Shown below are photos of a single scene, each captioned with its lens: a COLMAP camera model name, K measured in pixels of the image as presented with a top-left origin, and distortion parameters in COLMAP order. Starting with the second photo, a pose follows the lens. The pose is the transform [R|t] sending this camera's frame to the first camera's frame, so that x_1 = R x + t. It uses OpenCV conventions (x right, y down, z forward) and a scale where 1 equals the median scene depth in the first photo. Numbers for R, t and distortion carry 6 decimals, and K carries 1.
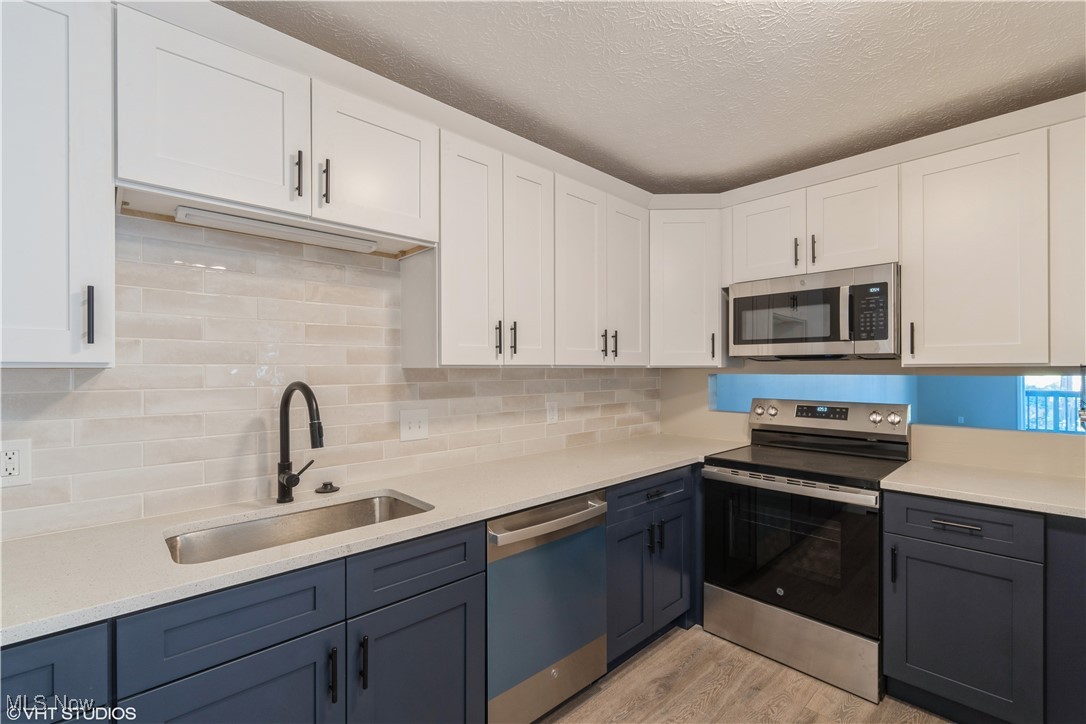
lens RADIAL K [[479.8, 0, 546.6], [0, 479.8, 366.8], [0, 0, 1]] dist [-0.004150, 0.000407]
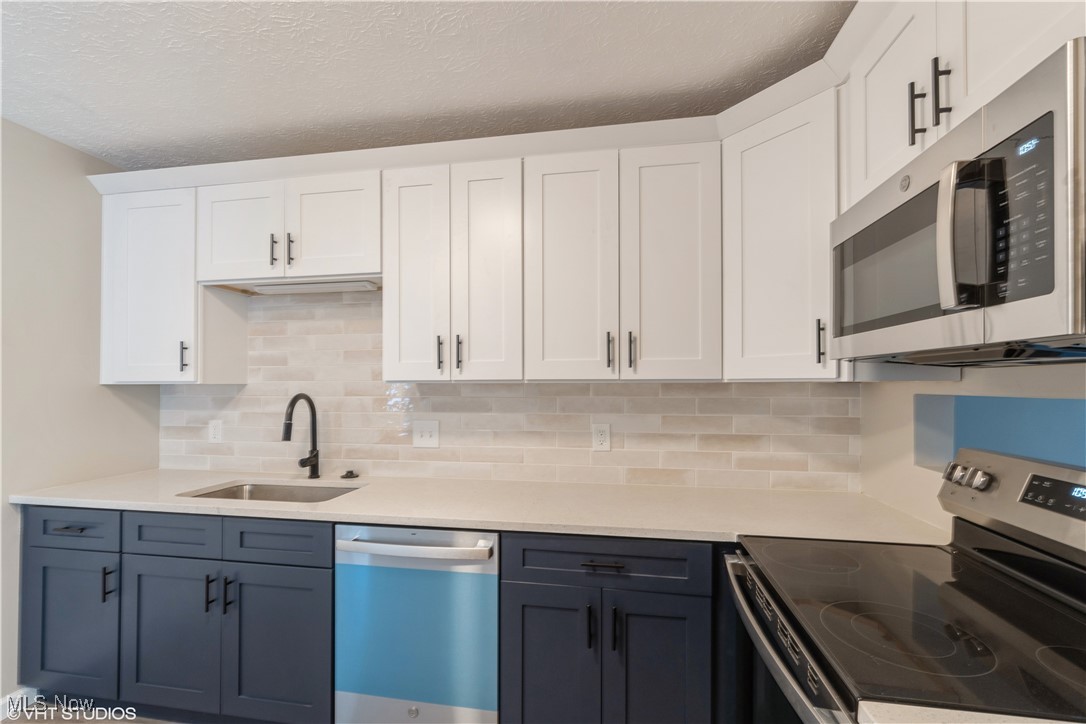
lens RADIAL K [[479.8, 0, 542.6], [0, 479.8, 378.9], [0, 0, 1]] dist [-0.004150, 0.000407]
pose [[0.591836, -0.007918, -0.806020, 0.706348], [0.004820, 0.999969, -0.006284, 0.000767], [0.806044, -0.000166, 0.591855, 0.500446]]
